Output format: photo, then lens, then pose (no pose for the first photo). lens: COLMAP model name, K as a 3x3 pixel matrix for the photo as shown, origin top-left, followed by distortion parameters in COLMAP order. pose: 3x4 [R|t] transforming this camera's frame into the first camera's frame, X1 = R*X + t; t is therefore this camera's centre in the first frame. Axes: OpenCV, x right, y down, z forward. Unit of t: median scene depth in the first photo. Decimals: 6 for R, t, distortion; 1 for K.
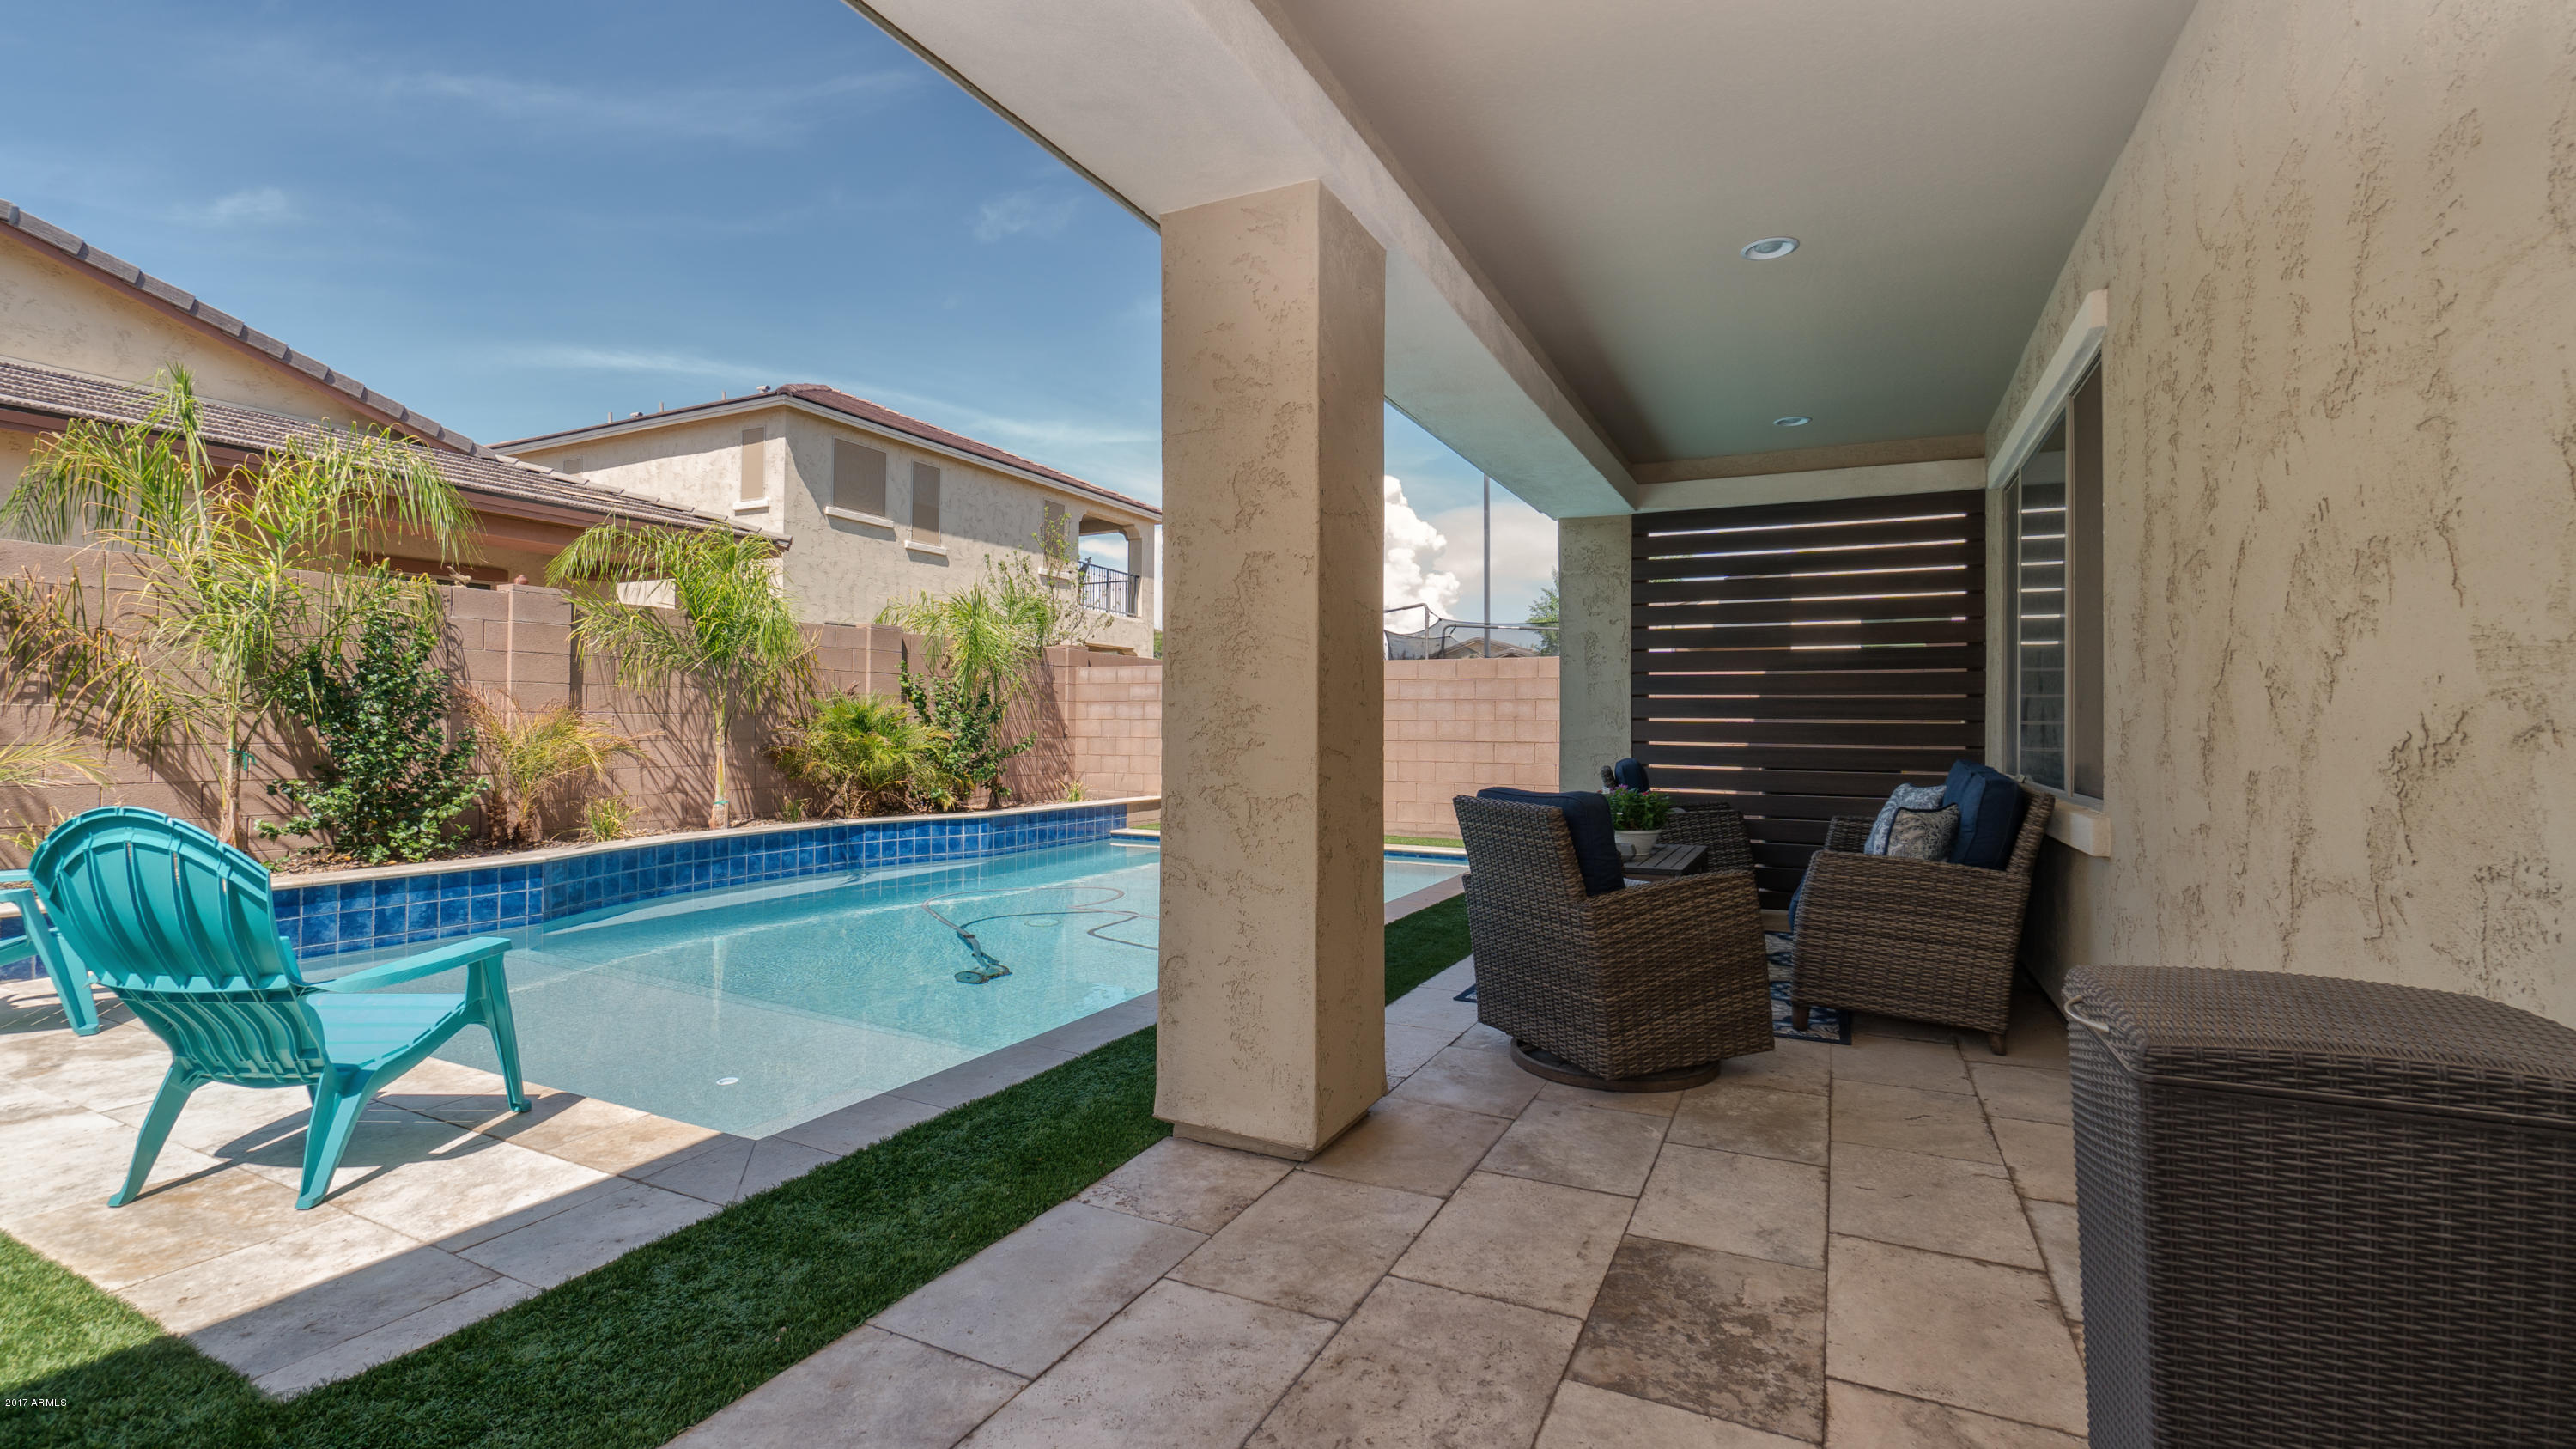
lens RADIAL K [[1094.9, 0, 1288.0], [0, 1094.9, 724.5], [0, 0, 1]] dist [-0.010687, 0.003132]
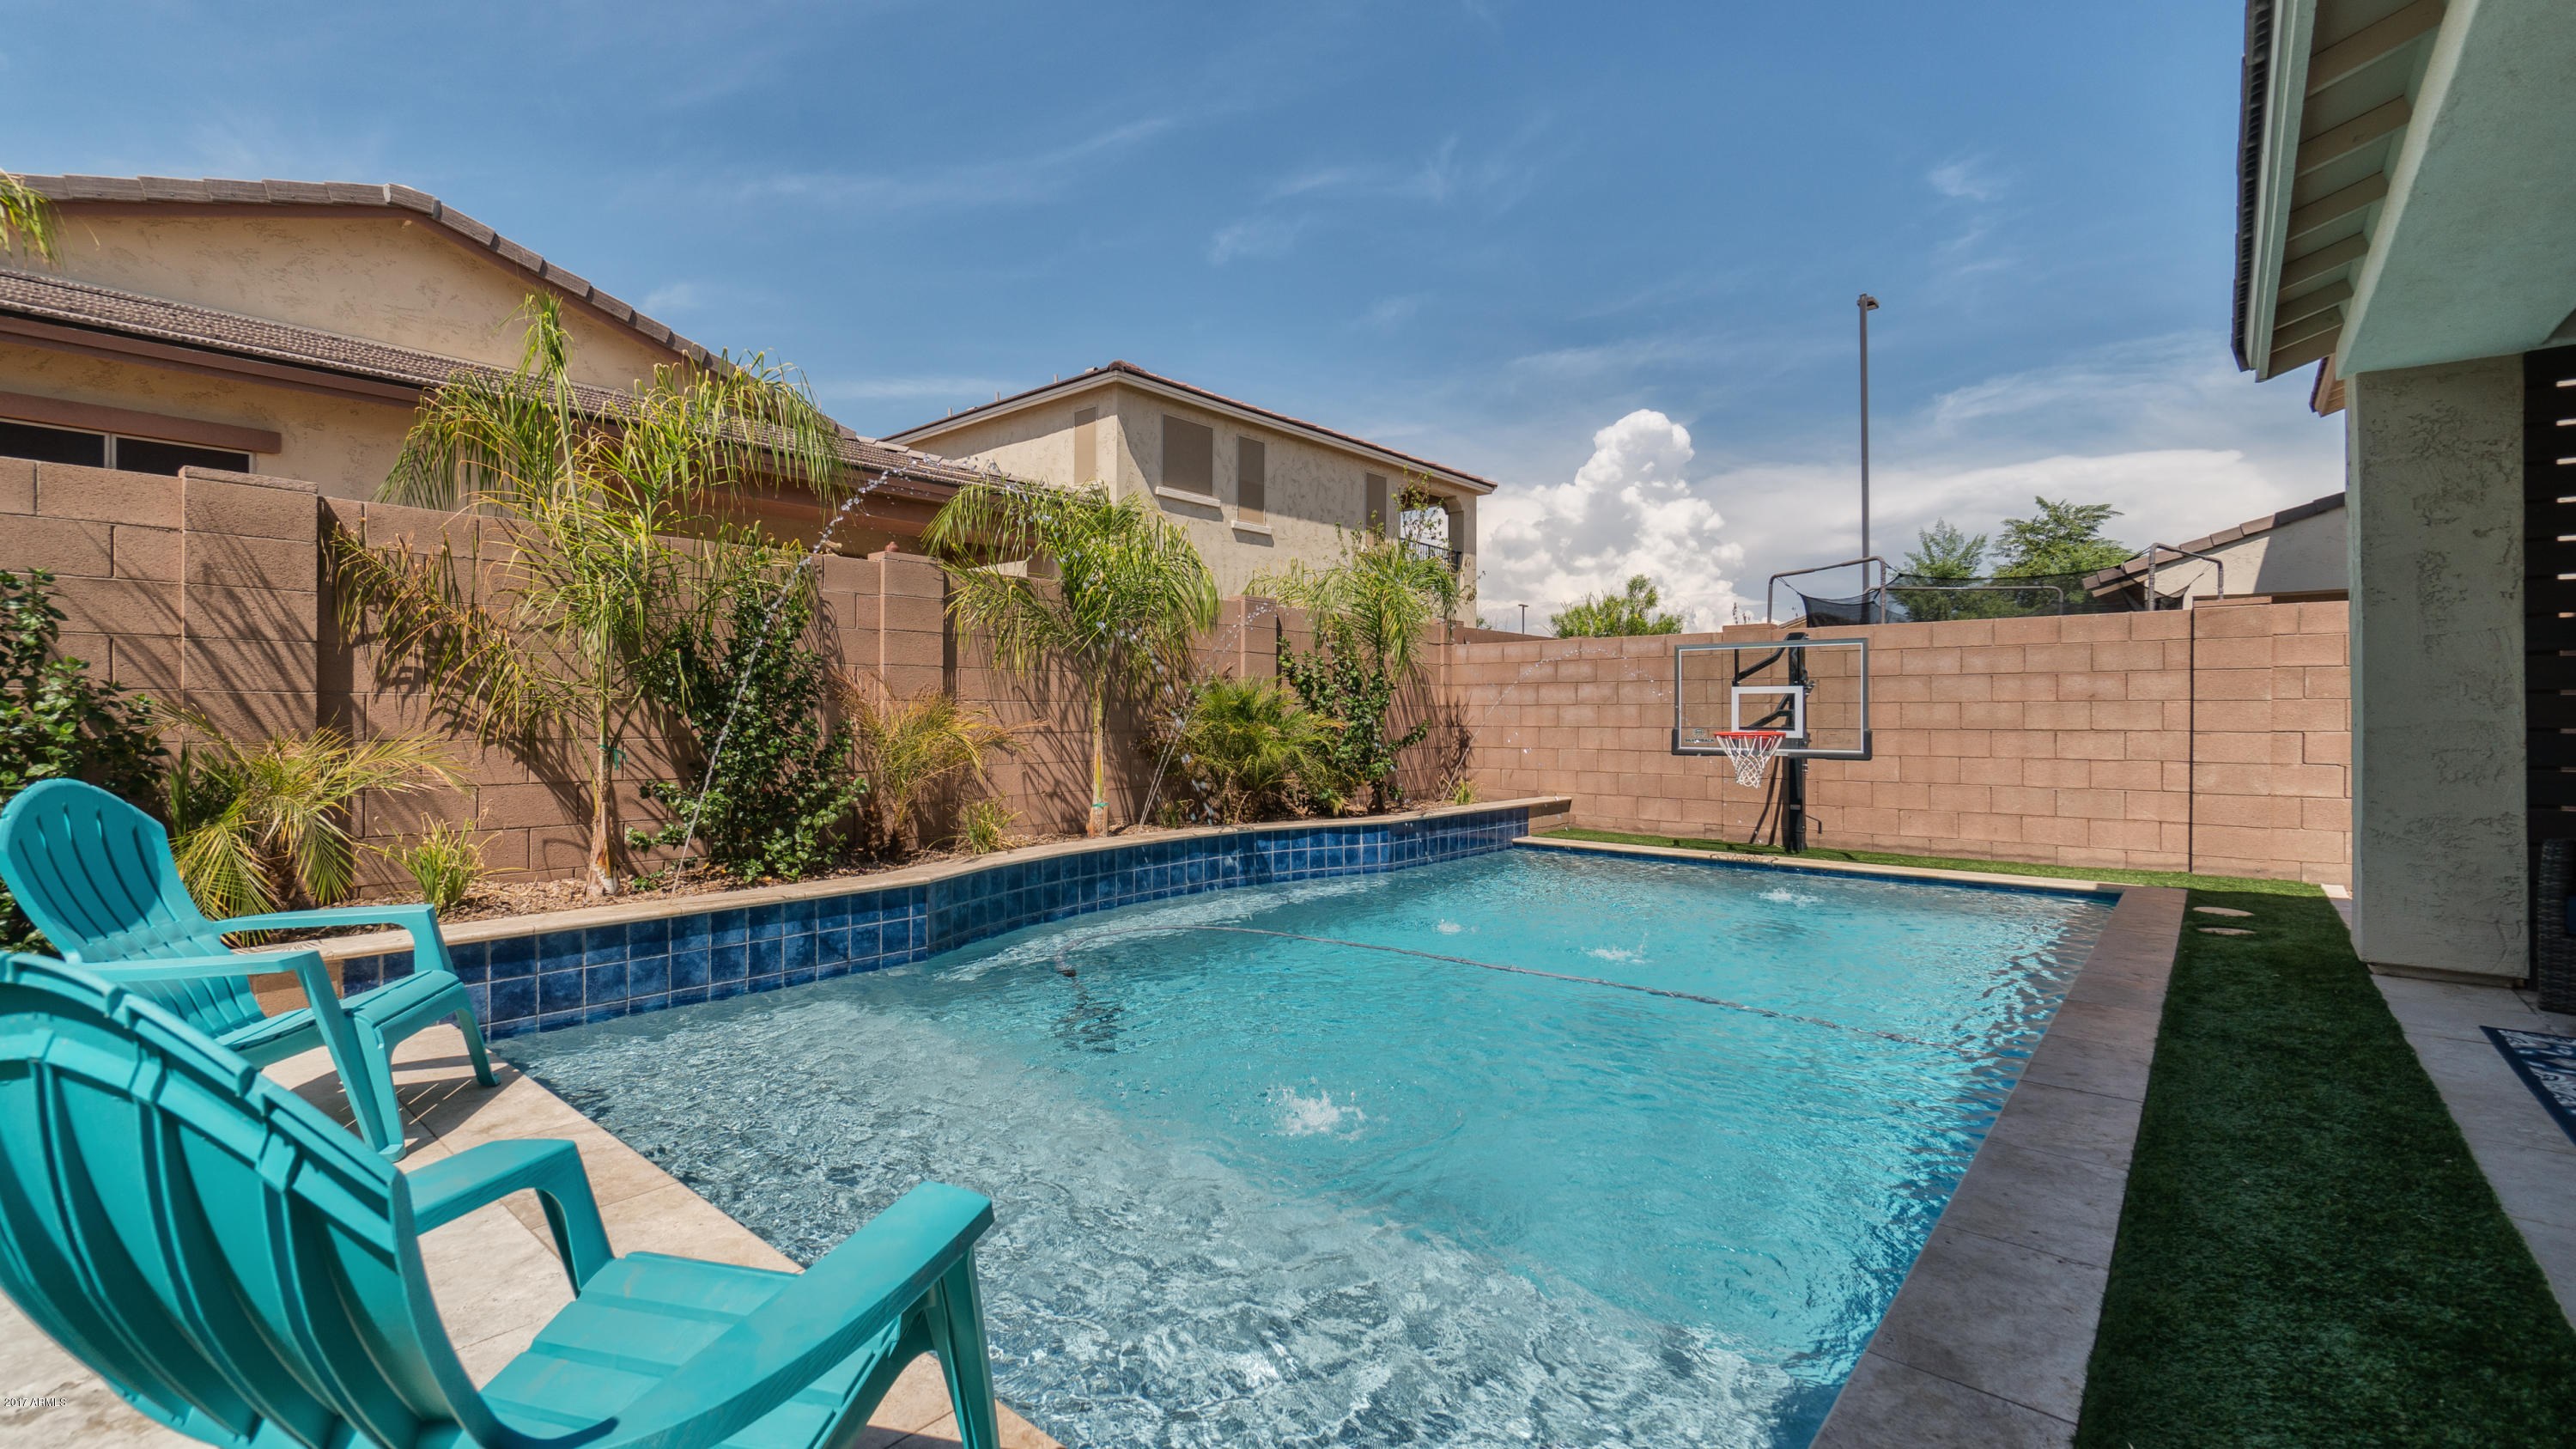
lens RADIAL K [[1094.9, 0, 1288.0], [0, 1094.9, 724.5], [0, 0, 1]] dist [-0.010687, 0.003132]
pose [[0.970022, -0.005373, -0.242959, -0.180541], [0.007588, 0.999938, 0.008184, 0.003021], [0.242900, -0.009782, 0.970002, 0.222944]]
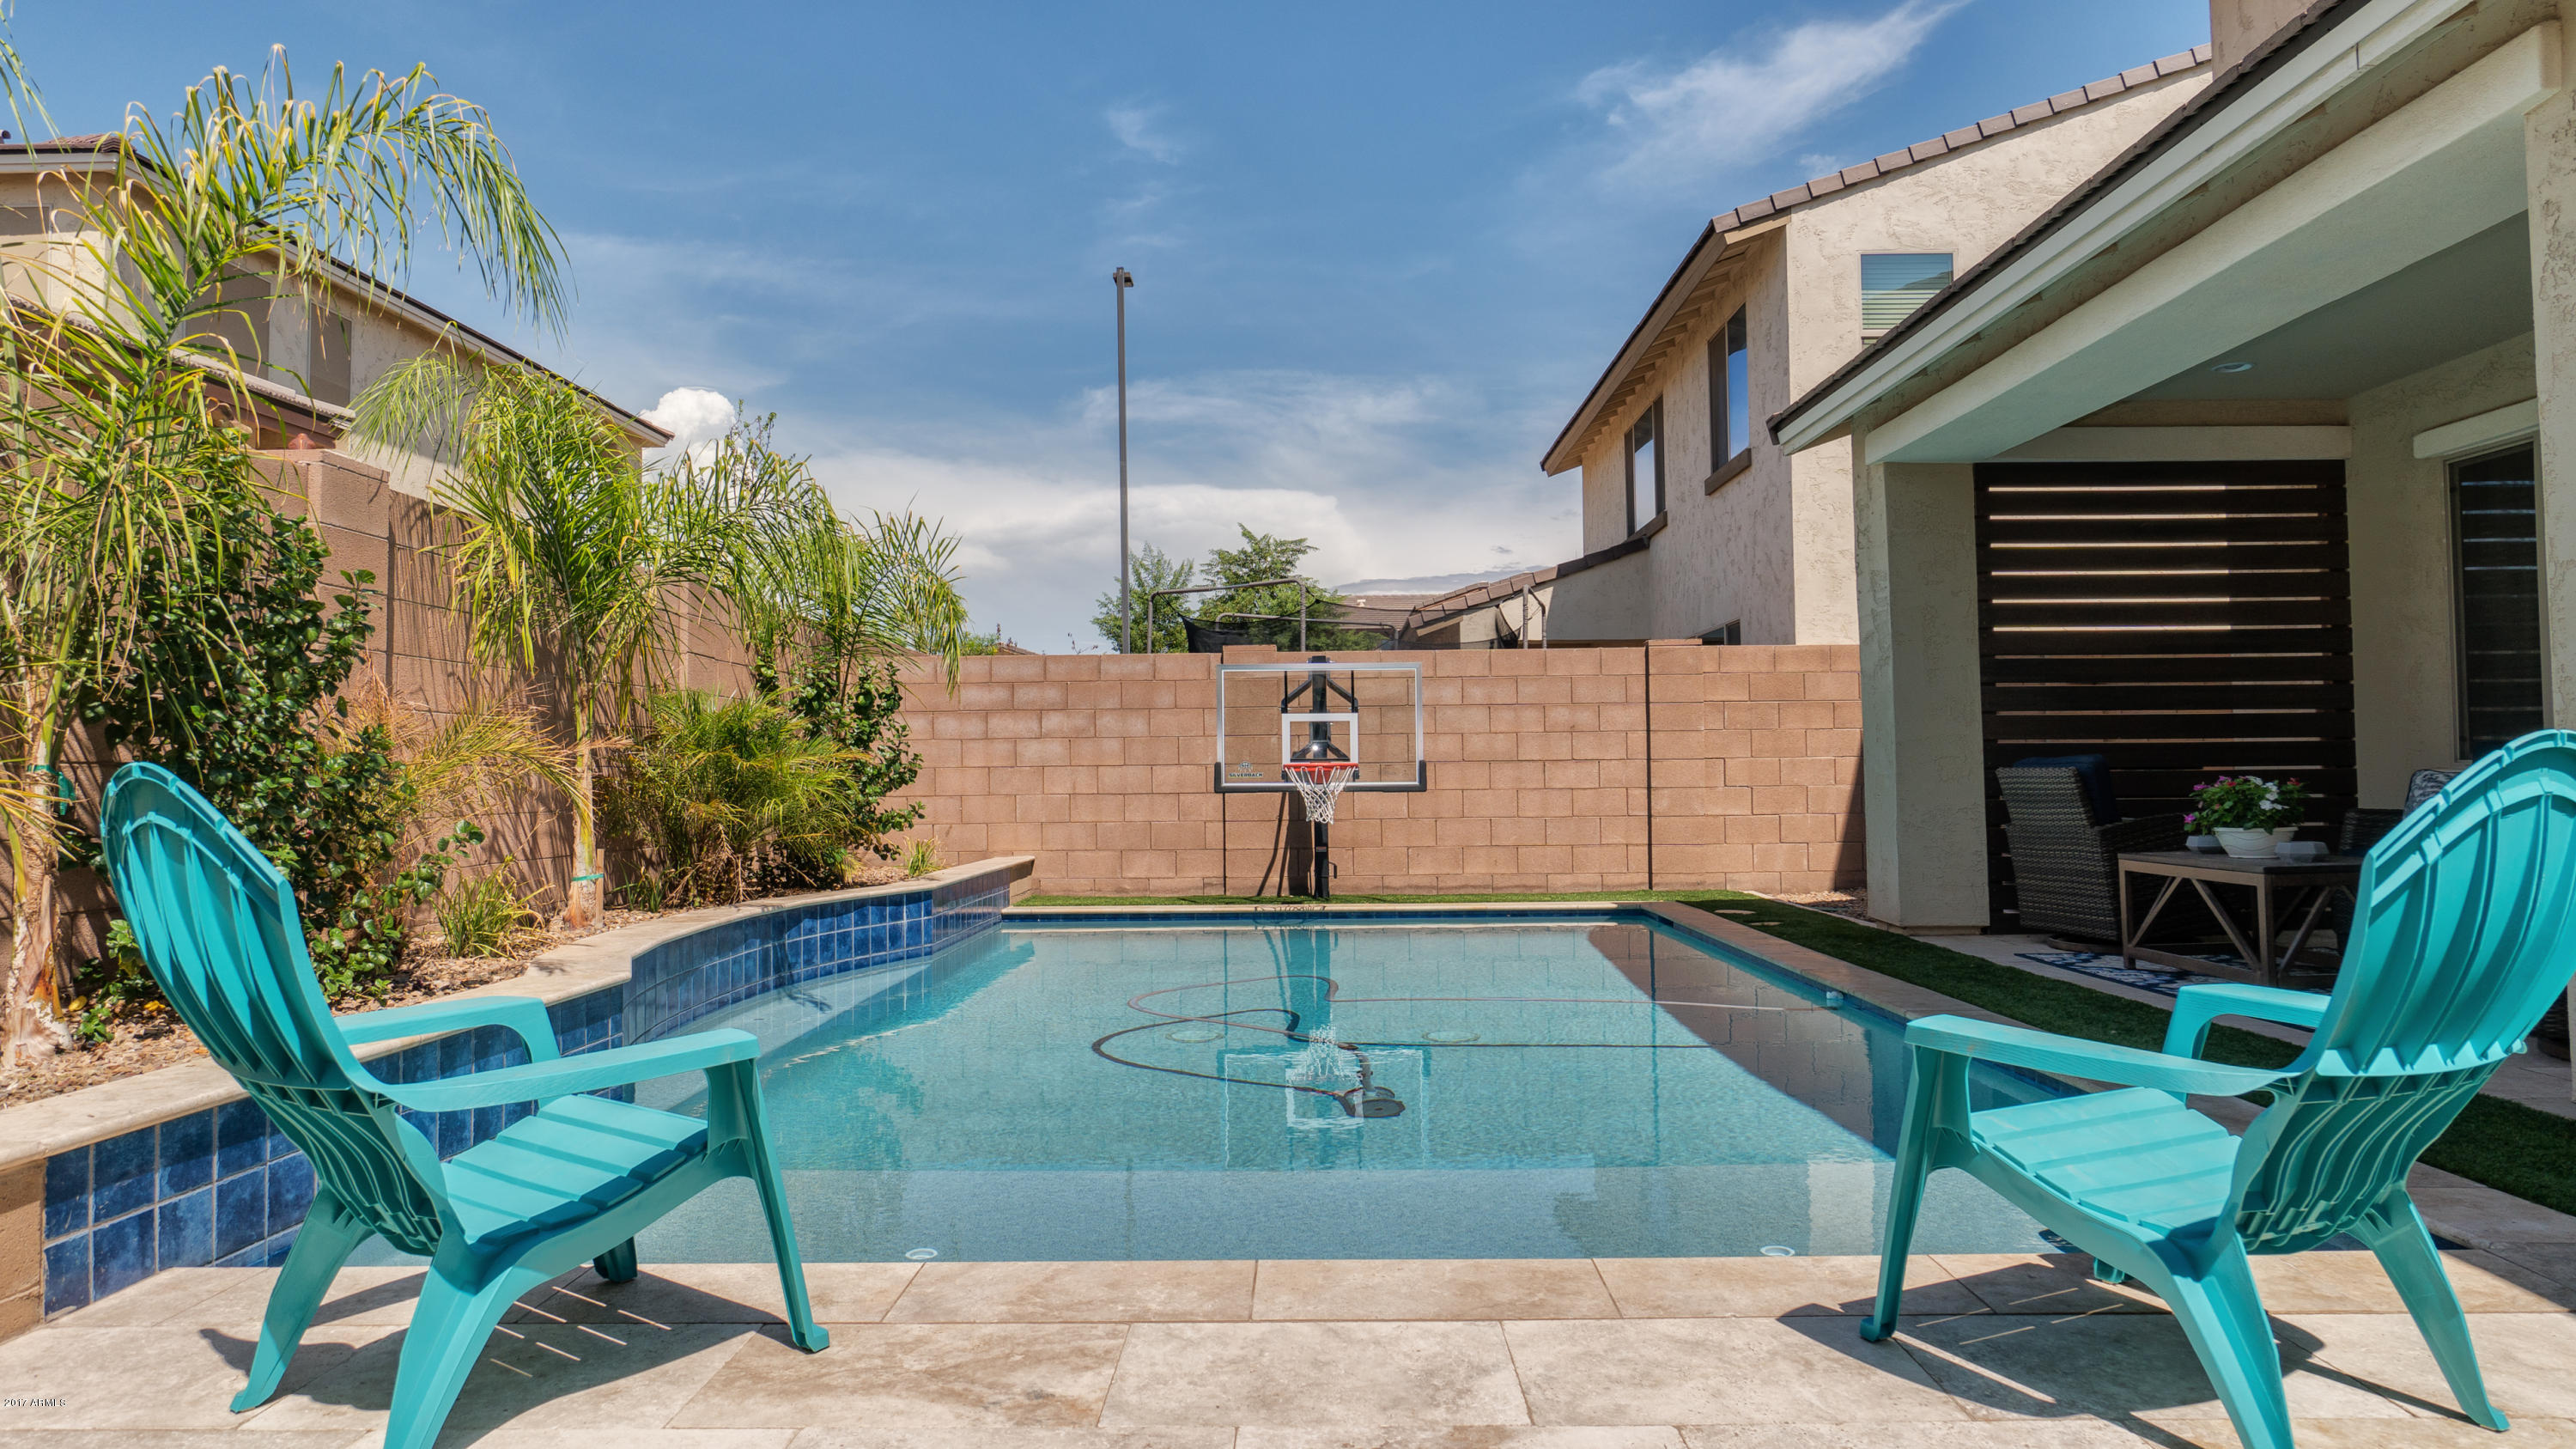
lens RADIAL K [[1545.4, 0, 1288.0], [0, 1545.4, 724.5], [0, 0, 1]] dist [0.001241, 0.000071]
pose [[0.903004, -0.003616, 0.429616, -0.572795], [0.017381, 0.999453, -0.028122, 0.024423], [-0.429280, 0.032862, 0.902574, 0.159919]]
